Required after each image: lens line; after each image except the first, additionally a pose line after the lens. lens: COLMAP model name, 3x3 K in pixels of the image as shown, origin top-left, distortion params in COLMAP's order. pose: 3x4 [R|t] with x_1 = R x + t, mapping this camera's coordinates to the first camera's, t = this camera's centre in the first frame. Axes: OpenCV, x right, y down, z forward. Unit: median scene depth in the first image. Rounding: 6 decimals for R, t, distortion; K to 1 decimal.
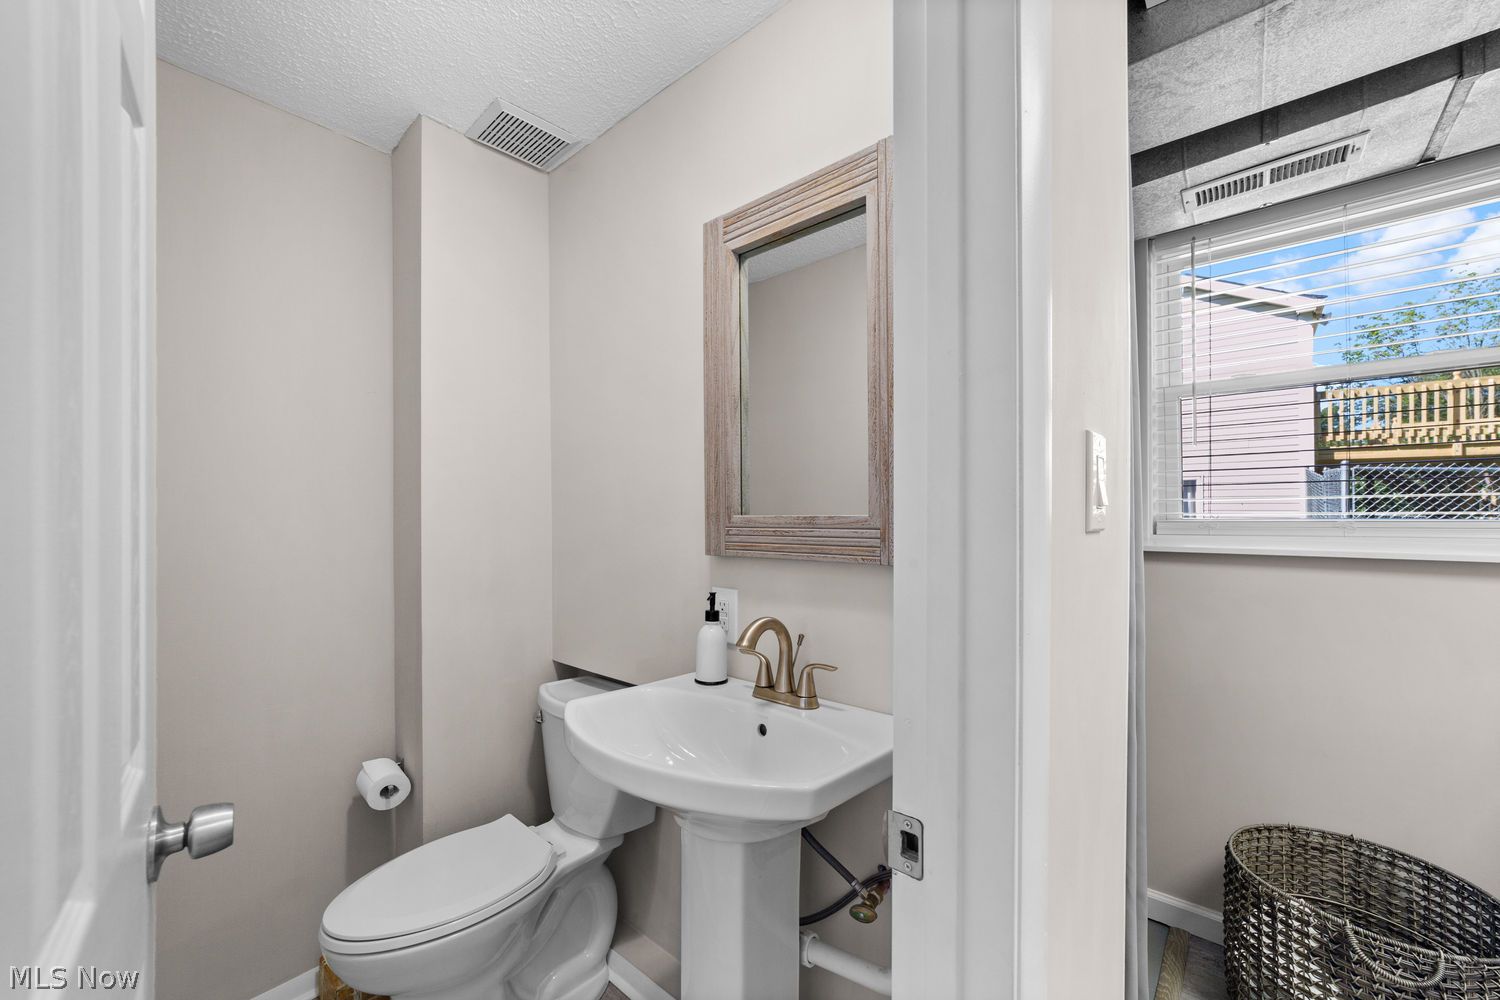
lens RADIAL K [[587.6, 0, 741.5], [0, 587.6, 512.6], [0, 0, 1]] dist [-0.015054, 0.007371]
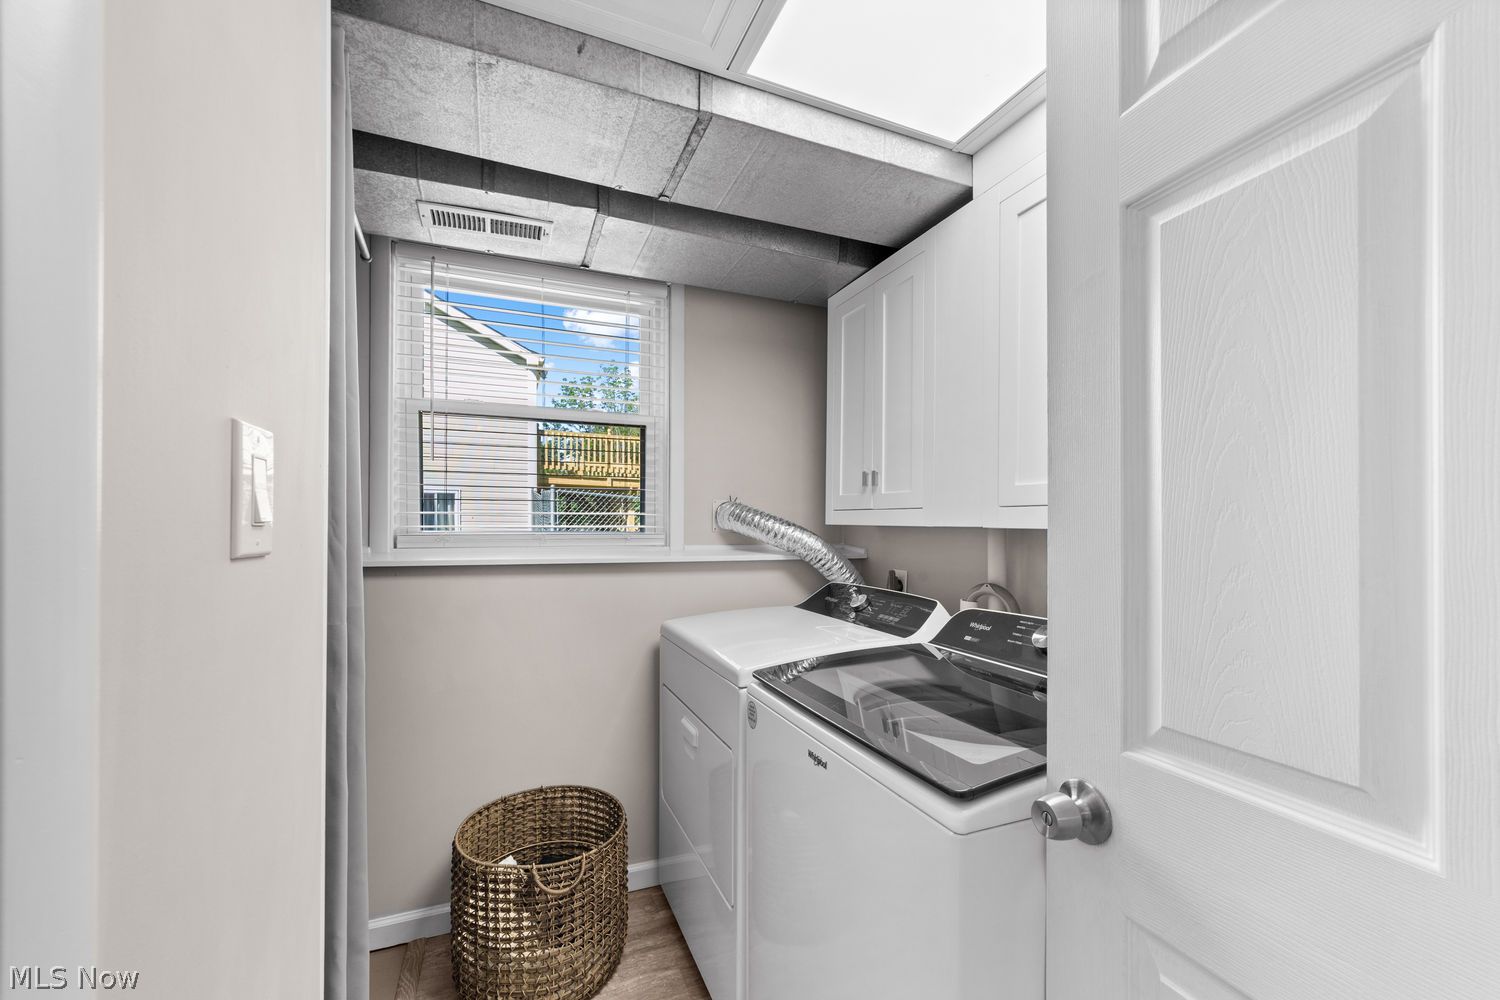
lens RADIAL K [[587.6, 0, 740.0], [0, 587.6, 528.5], [0, 0, 1]] dist [-0.015054, 0.007371]
pose [[0.456353, -0.002622, 0.889795, 0.122522], [-0.007880, 0.999945, 0.006987, -0.007747], [-0.889764, -0.010200, 0.456307, 0.056668]]
